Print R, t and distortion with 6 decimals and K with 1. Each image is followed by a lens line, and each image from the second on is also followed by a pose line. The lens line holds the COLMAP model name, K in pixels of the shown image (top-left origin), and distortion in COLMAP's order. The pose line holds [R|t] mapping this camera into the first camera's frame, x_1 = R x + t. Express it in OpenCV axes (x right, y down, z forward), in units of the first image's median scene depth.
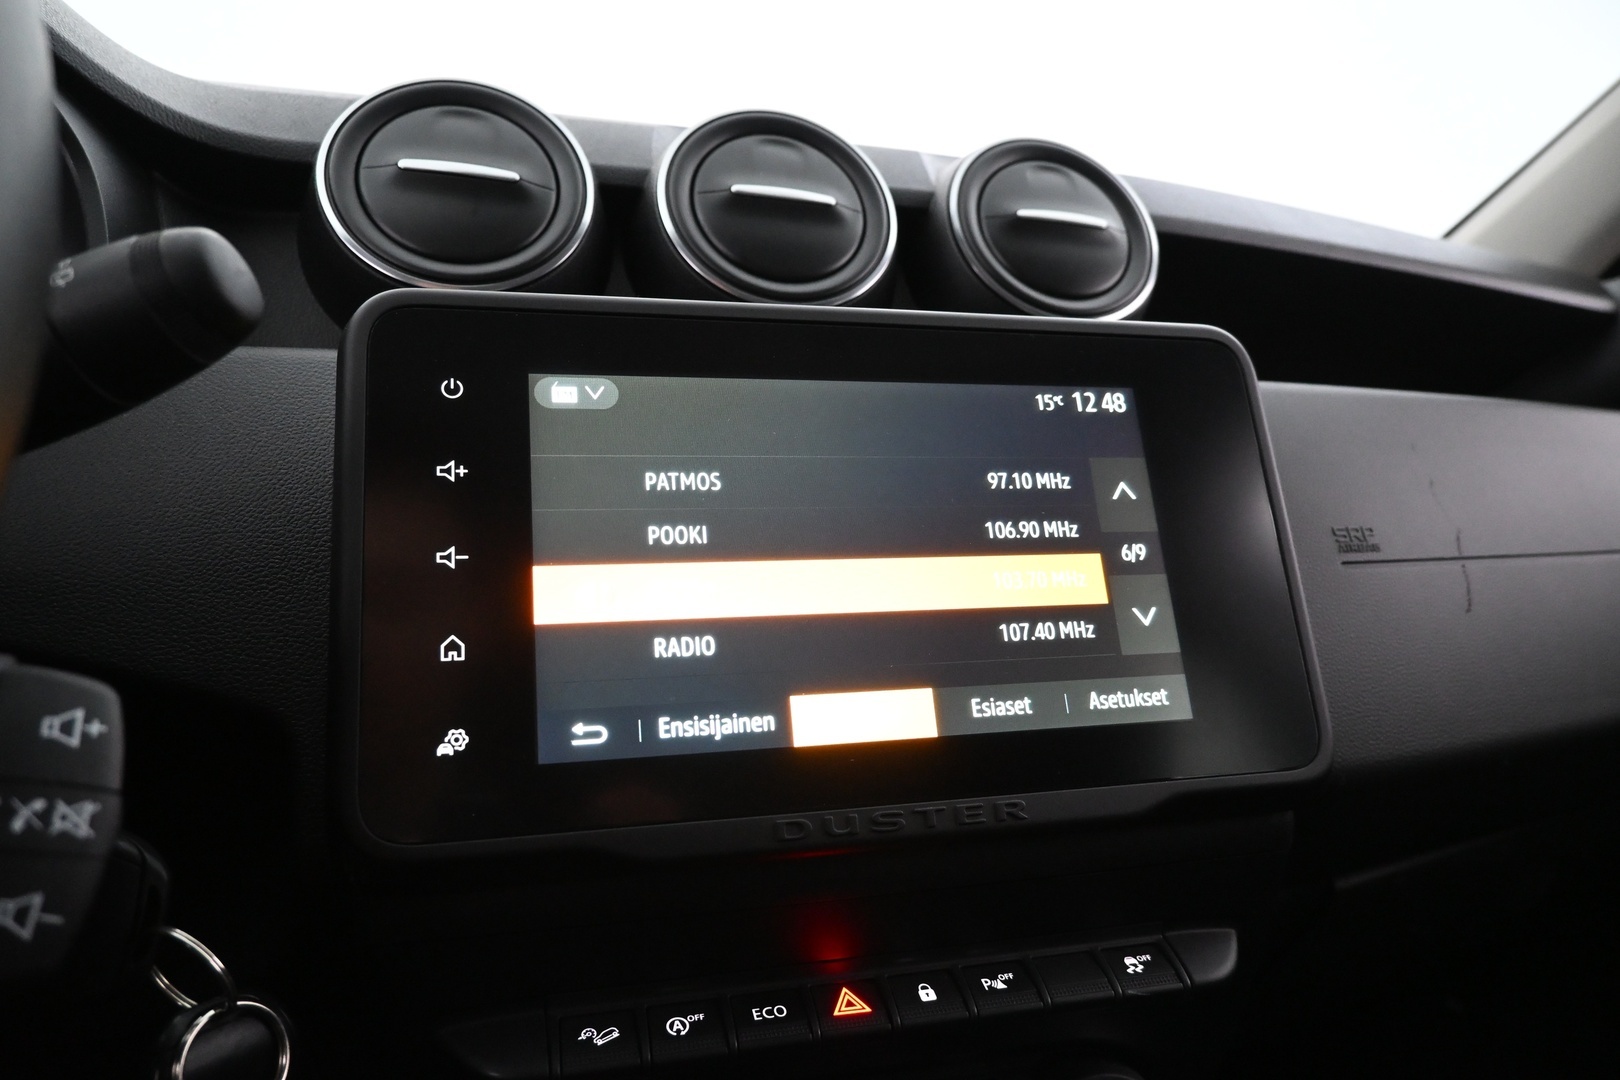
lens RADIAL K [[1097.2, 0, 812.1], [0, 1097.2, 531.8], [0, 0, 1]] dist [-0.005575, -0.000241]
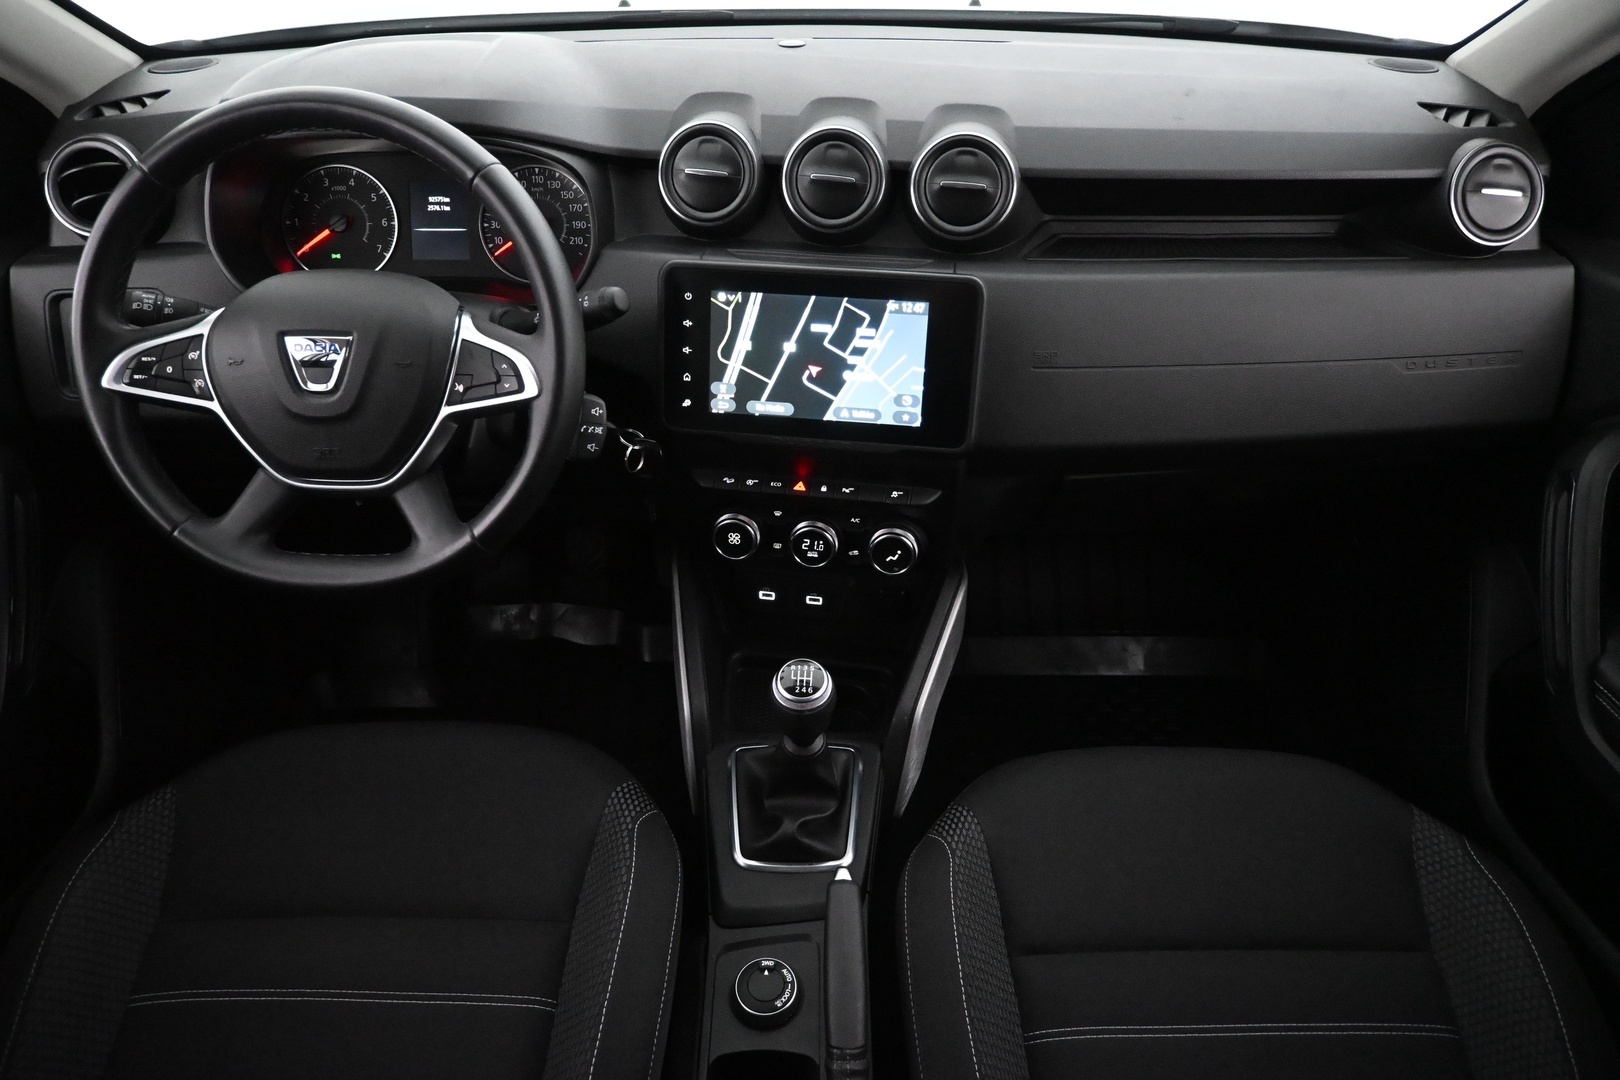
lens RADIAL K [[1097.2, 0, 809.7], [0, 1097.2, 536.7], [0, 0, 1]] dist [-0.005575, -0.000241]
pose [[0.906320, 0.236181, -0.350431, 1.178917], [-0.012305, 0.843641, 0.536767, -1.153706], [0.422412, -0.482171, 0.767515, -1.523630]]
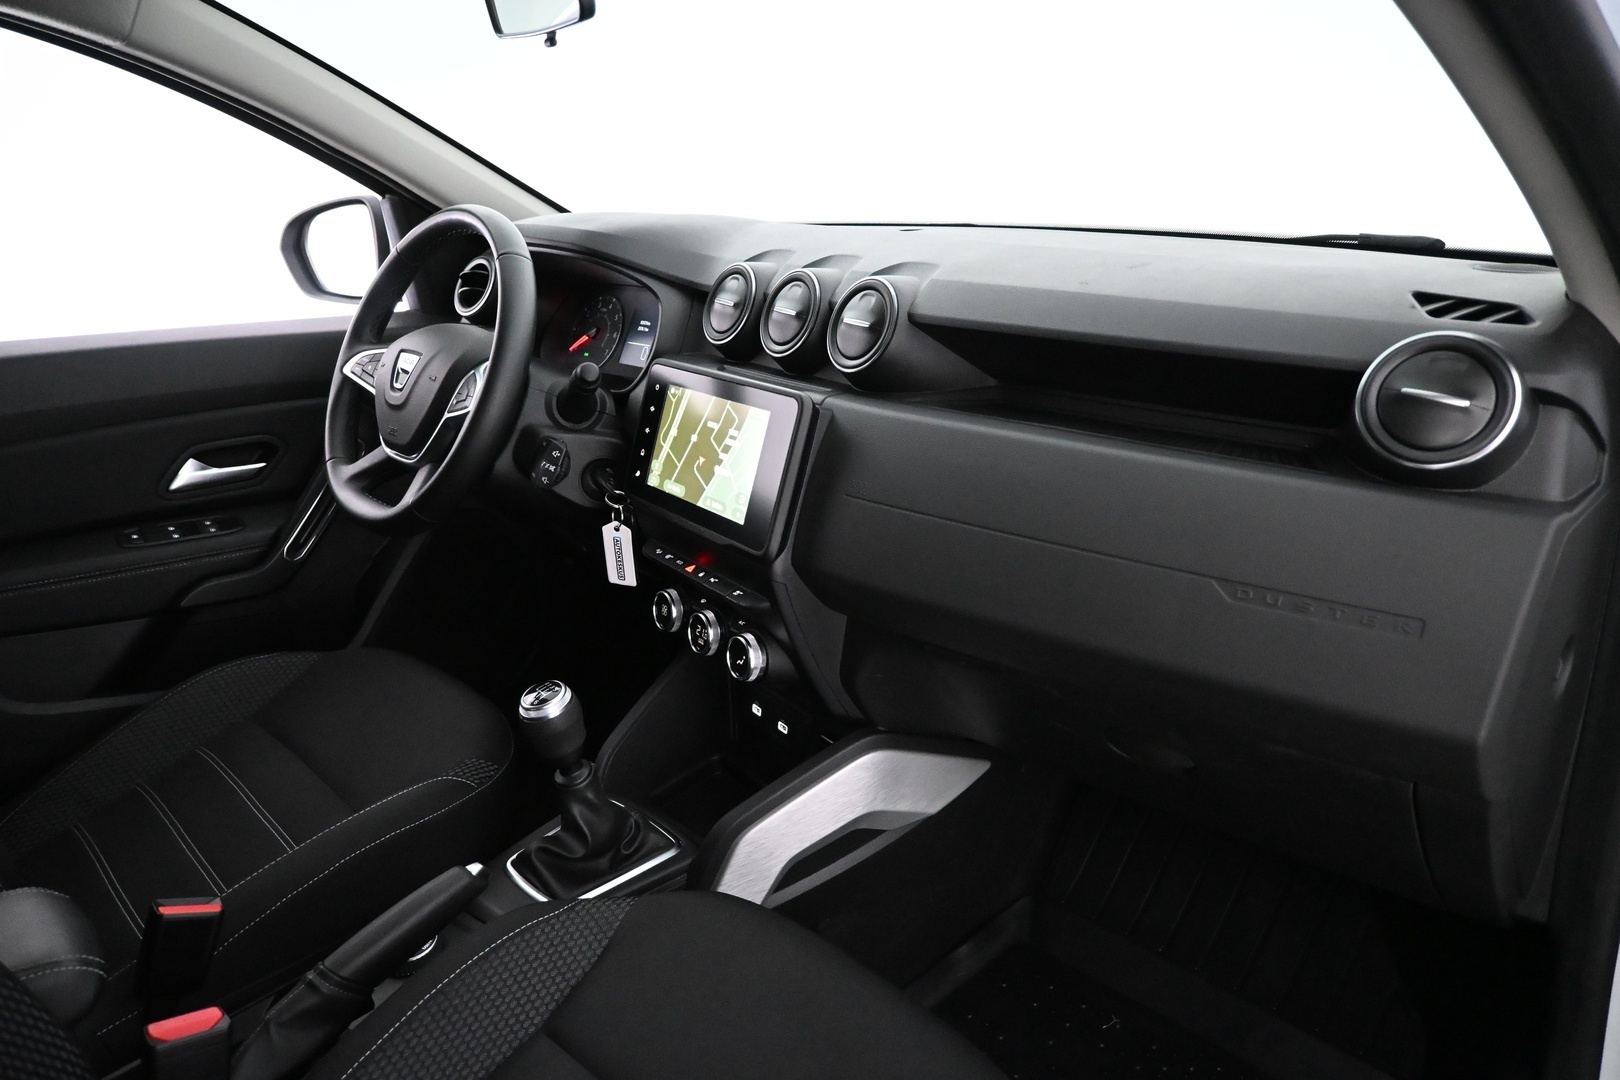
lens RADIAL K [[1097.2, 0, 813.4], [0, 1097.2, 541.5], [0, 0, 1]] dist [-0.005575, -0.000241]
pose [[0.346993, 0.290268, -0.891818, 3.176459], [-0.018111, 0.952797, 0.303069, -0.723932], [0.937693, -0.089011, 0.335871, 0.140457]]
